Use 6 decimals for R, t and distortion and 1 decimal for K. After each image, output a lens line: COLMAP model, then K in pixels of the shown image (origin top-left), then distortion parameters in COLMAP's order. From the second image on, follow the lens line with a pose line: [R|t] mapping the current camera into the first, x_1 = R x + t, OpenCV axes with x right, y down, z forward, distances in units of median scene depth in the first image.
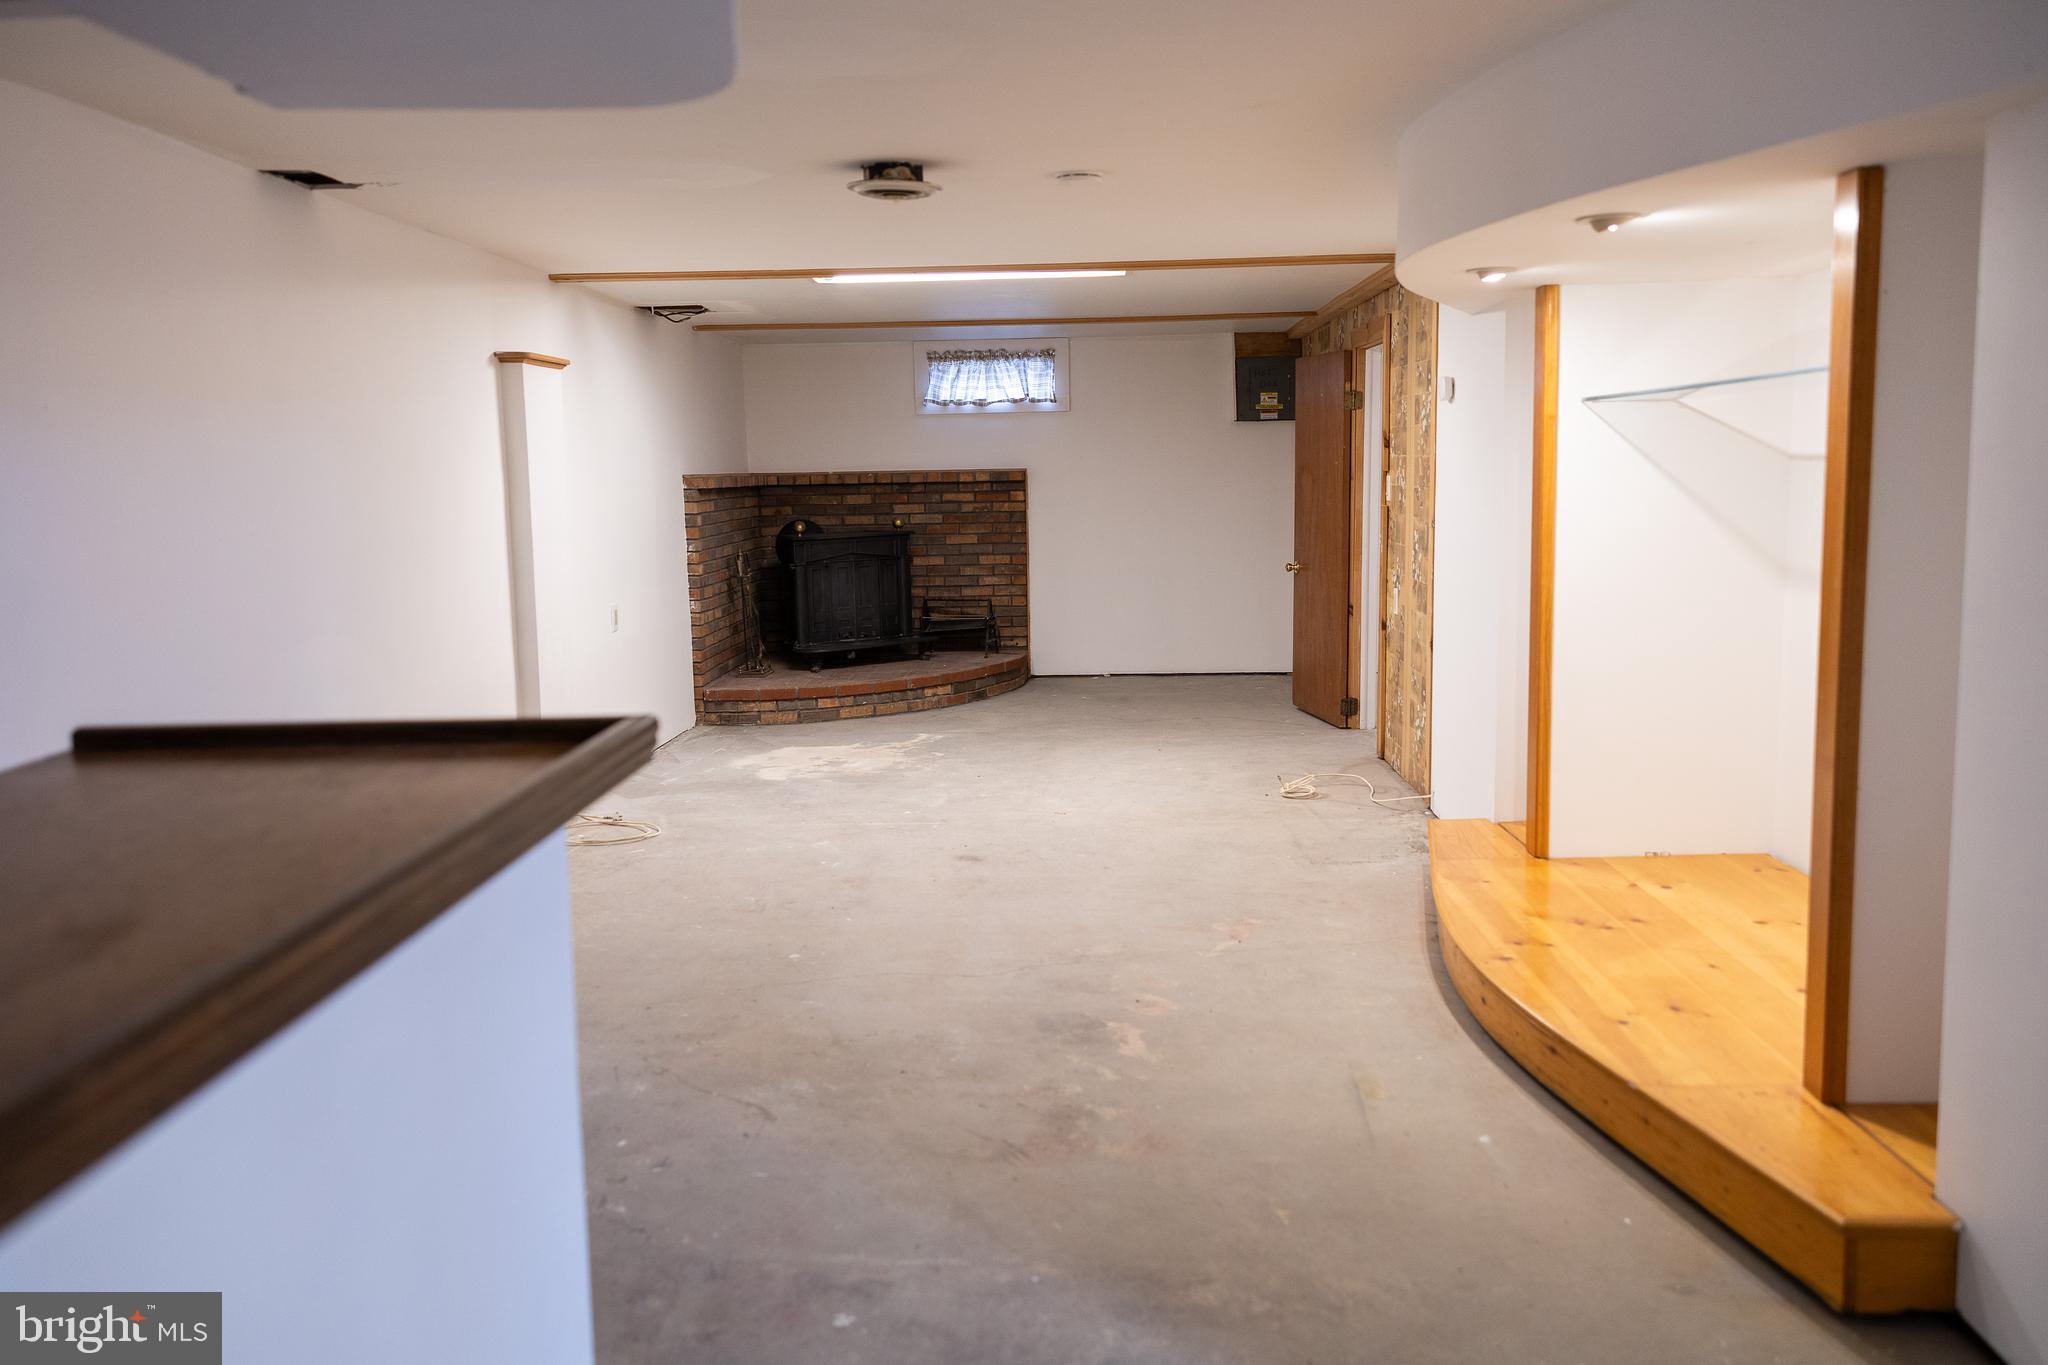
lens RADIAL K [[1646.3, 0, 1015.5], [0, 1646.3, 680.3], [0, 0, 1]] dist [0.009757, -0.001210]
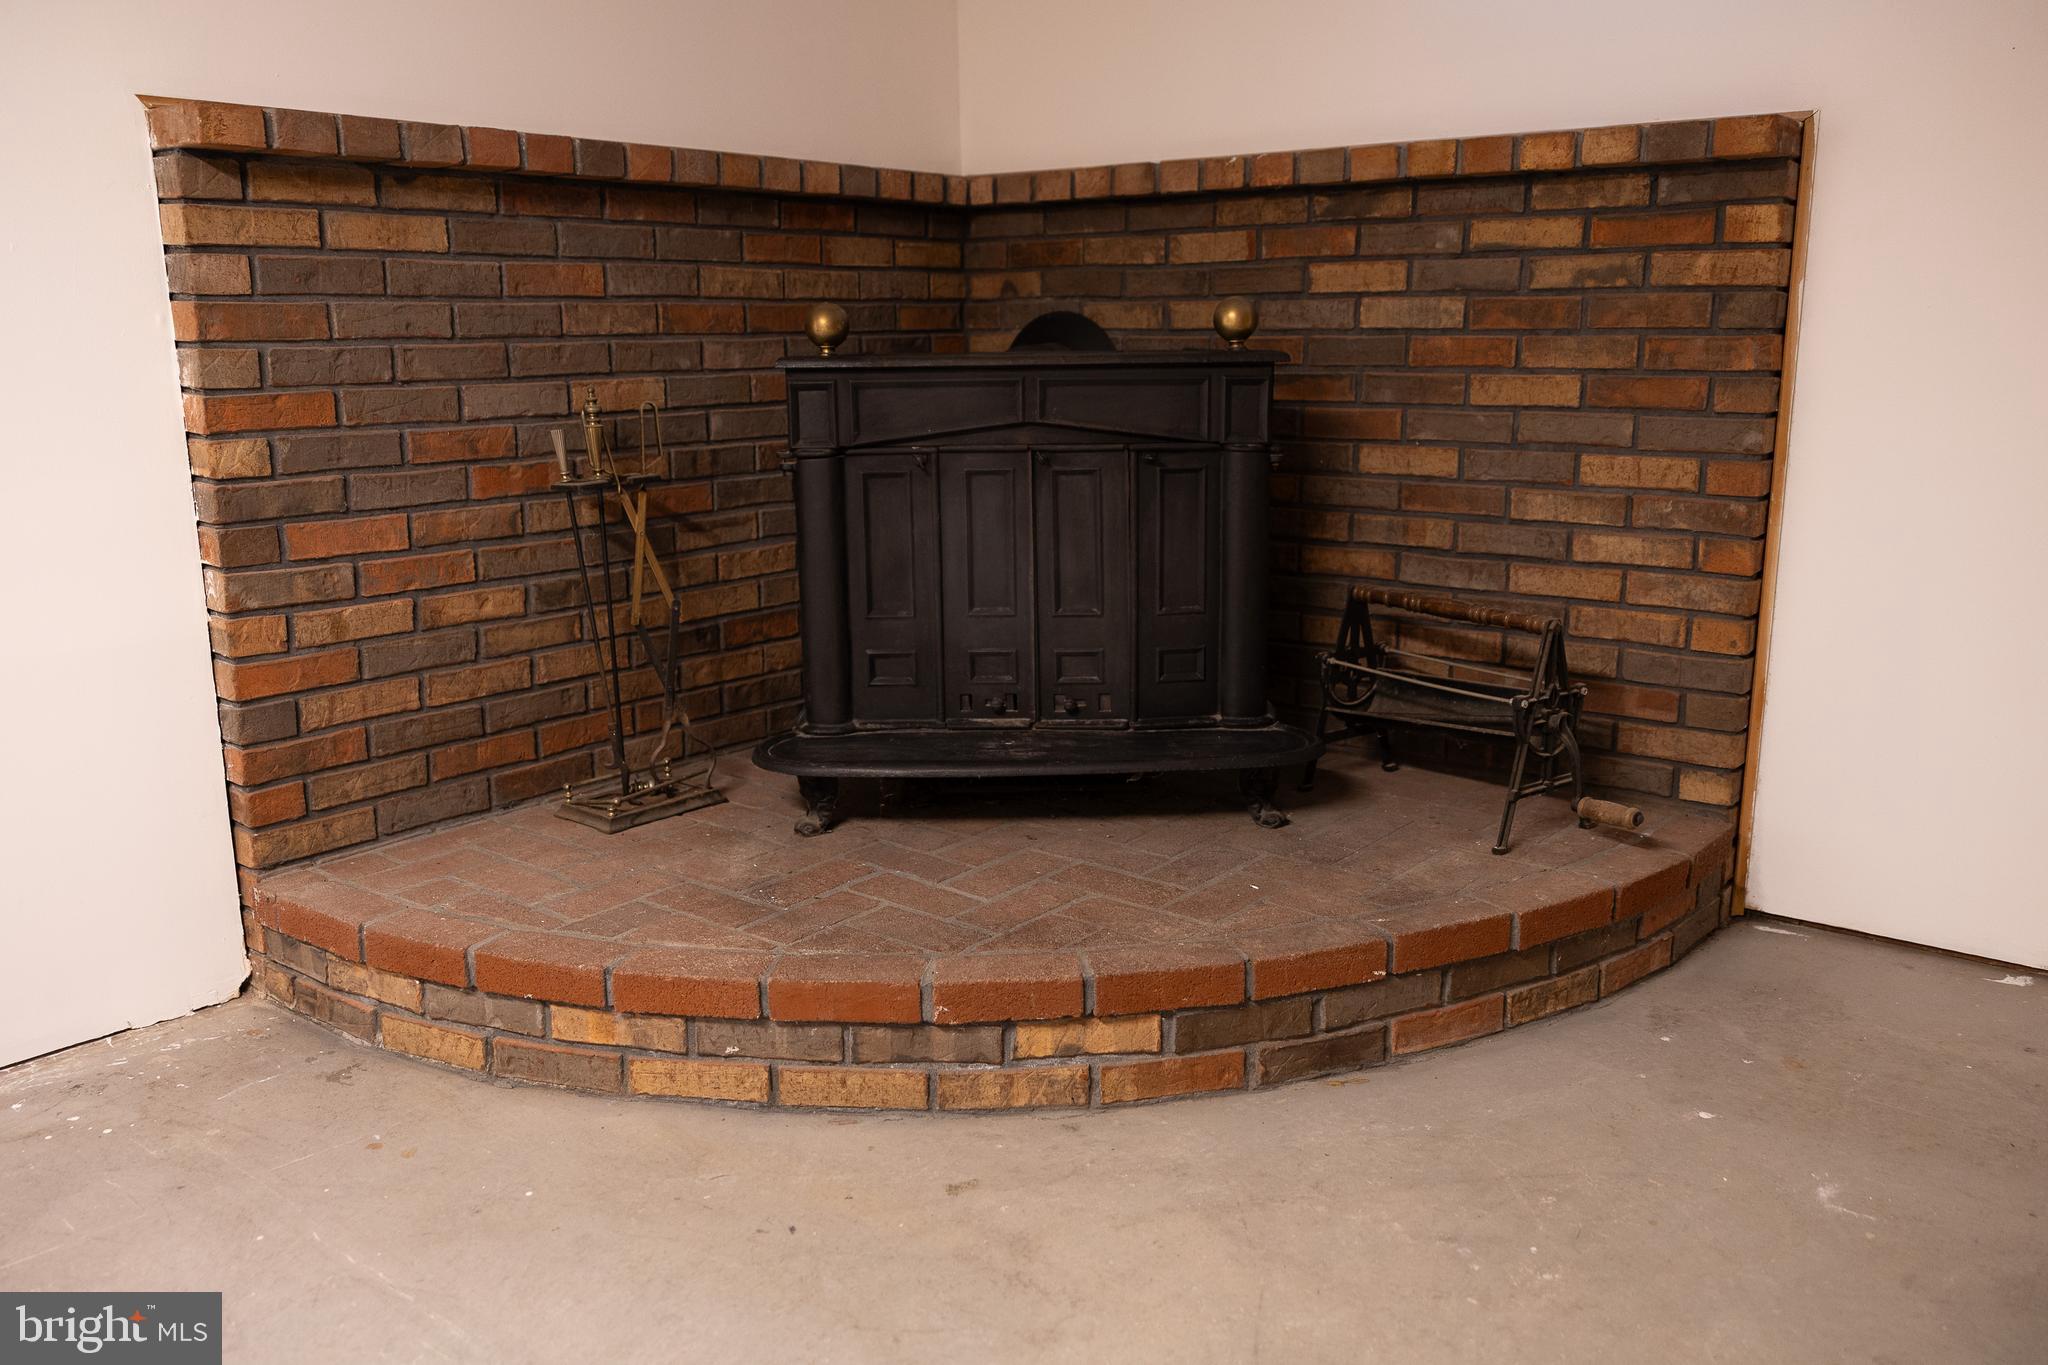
lens RADIAL K [[1646.3, 0, 1015.5], [0, 1646.3, 680.3], [0, 0, 1]] dist [0.009757, -0.001210]
pose [[0.805039, 0.140547, -0.576333, 0.065009], [-0.084480, 0.988789, 0.123125, -0.064384], [0.587176, -0.050432, 0.807887, 0.724669]]
